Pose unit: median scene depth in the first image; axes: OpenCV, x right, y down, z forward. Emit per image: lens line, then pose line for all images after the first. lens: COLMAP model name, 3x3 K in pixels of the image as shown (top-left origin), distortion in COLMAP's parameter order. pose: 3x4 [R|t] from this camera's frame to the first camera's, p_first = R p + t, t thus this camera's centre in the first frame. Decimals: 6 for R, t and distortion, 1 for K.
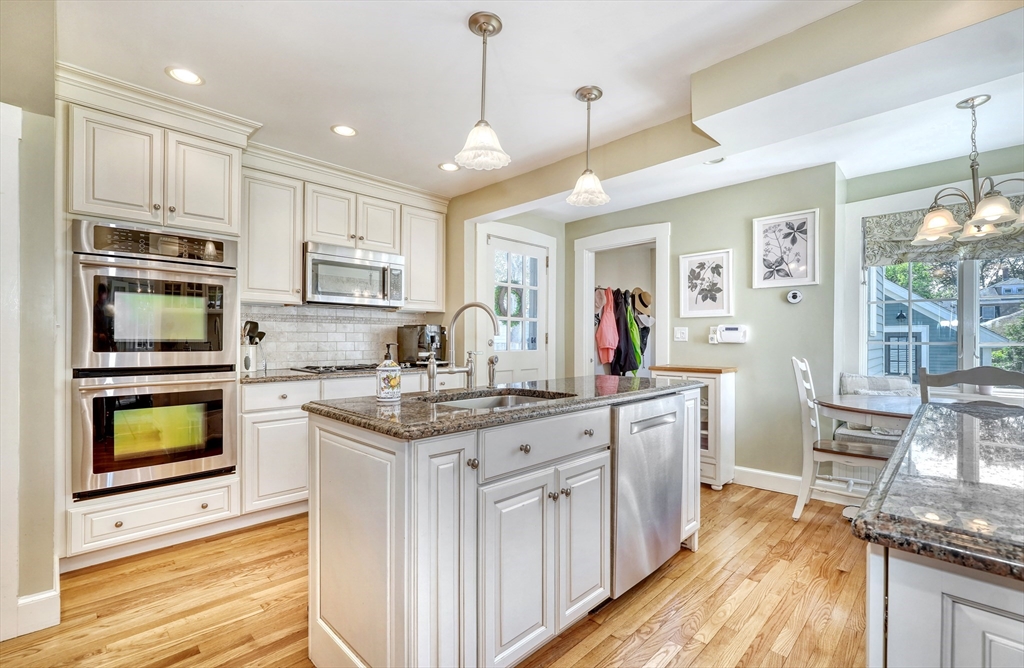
lens RADIAL K [[456.7, 0, 514.9], [0, 456.7, 338.6], [0, 0, 1]] dist [-0.000058, -0.000018]
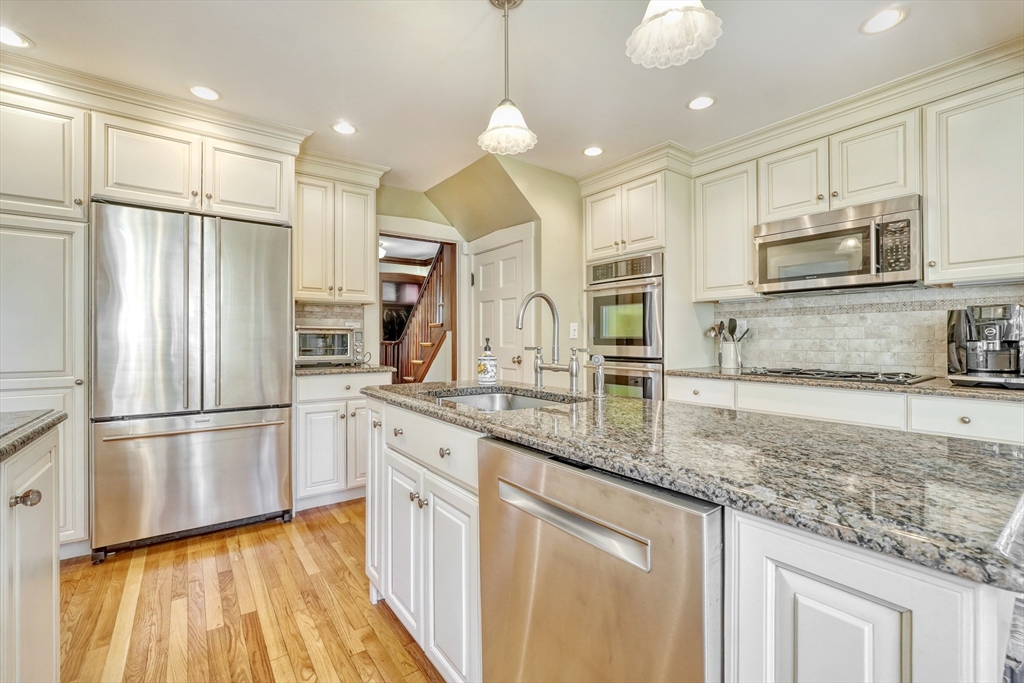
lens RADIAL K [[443.2, 0, 514.7], [0, 443.2, 338.6], [0, 0, 1]] dist [-0.001985, -0.000058]
pose [[-0.149735, -0.004768, -0.988715, 0.583357], [0.002115, 0.999985, -0.005143, 0.013123], [0.988724, -0.002861, -0.149722, 0.830145]]
